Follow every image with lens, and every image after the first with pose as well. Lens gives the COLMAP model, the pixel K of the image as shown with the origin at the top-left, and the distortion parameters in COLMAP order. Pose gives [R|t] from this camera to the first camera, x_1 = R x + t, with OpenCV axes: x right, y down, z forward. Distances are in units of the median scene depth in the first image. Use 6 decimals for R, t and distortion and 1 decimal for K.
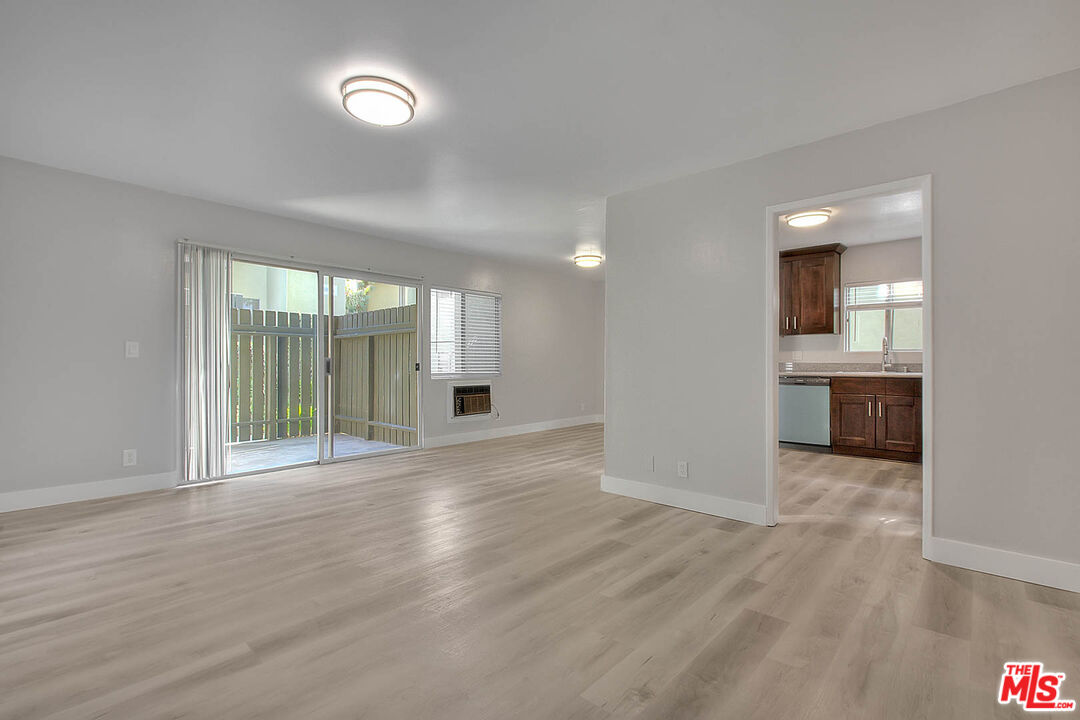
lens RADIAL K [[488.7, 0, 534.4], [0, 488.7, 364.8], [0, 0, 1]] dist [-0.001971, -0.000680]
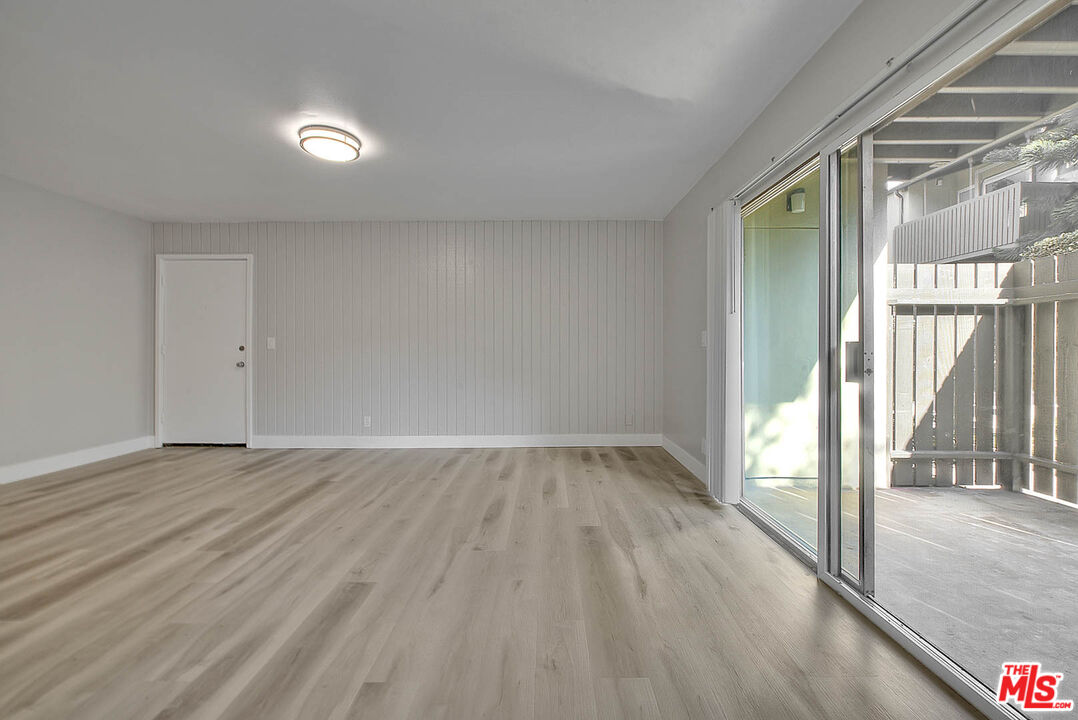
lens RADIAL K [[441.0, 0, 544.4], [0, 441.0, 353.7], [0, 0, 1]] dist [-0.001571, -0.000377]
pose [[-0.736784, 0.001645, -0.676126, 0.022292], [-0.005934, 0.999943, 0.008900, -0.004252], [0.676102, 0.010569, -0.736732, 1.224074]]
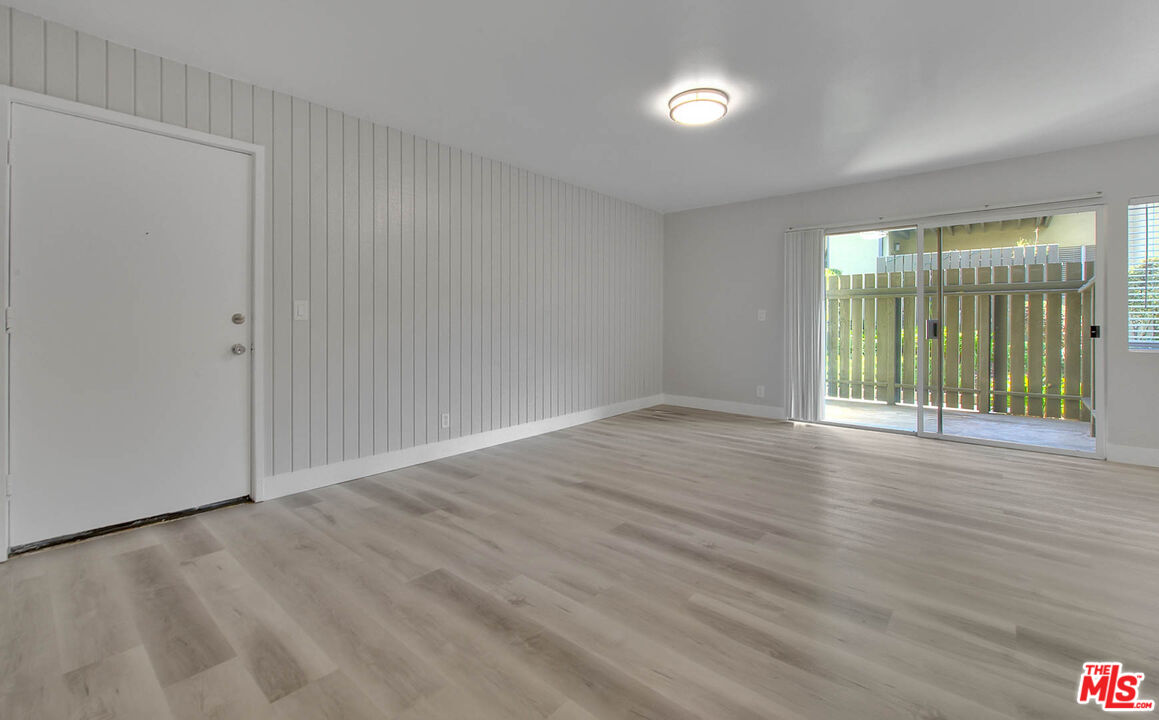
lens RADIAL K [[488.5, 0, 593.0], [0, 488.5, 325.2], [0, 0, 1]] dist [-0.001299, -0.000278]
pose [[0.043452, 0.001990, -0.999054, 0.482486], [-0.007876, 0.999968, 0.001649, 0.000023], [0.999024, 0.007797, 0.043466, 0.384530]]
